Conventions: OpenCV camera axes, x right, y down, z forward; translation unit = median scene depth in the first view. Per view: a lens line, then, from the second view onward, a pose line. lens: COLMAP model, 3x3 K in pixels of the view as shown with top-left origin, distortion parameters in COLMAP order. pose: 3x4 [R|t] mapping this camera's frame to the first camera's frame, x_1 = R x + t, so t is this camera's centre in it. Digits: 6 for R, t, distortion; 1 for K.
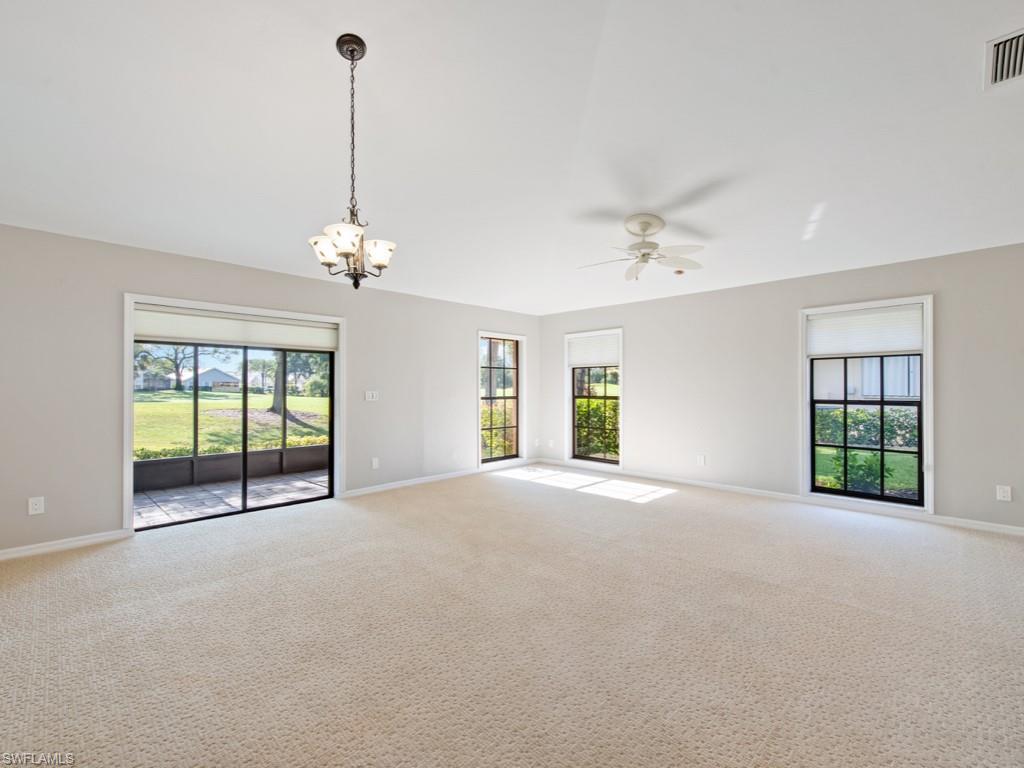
lens RADIAL K [[448.1, 0, 510.8], [0, 448.1, 378.9], [0, 0, 1]] dist [0.008206, -0.000711]
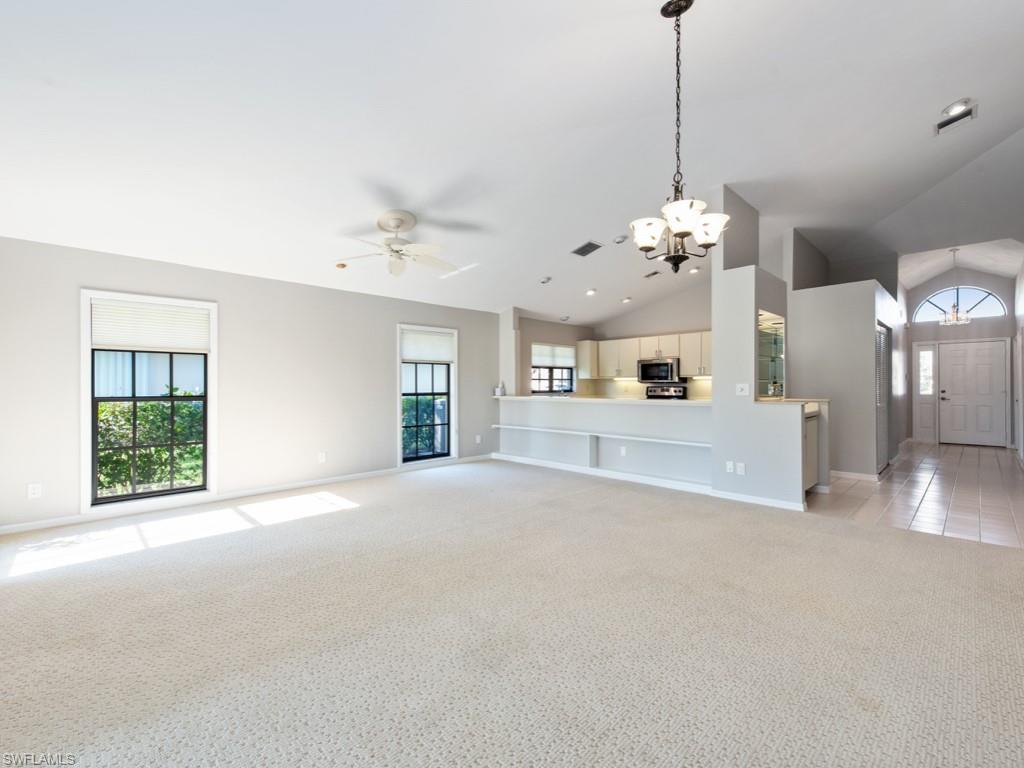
lens RADIAL K [[448.1, 0, 514.7], [0, 448.1, 386.6], [0, 0, 1]] dist [0.008206, -0.000711]
pose [[0.008827, -0.005035, 0.999948, -0.483897], [-0.021630, 0.999752, 0.005225, 0.009057], [-0.999727, -0.021675, 0.008716, 0.496845]]
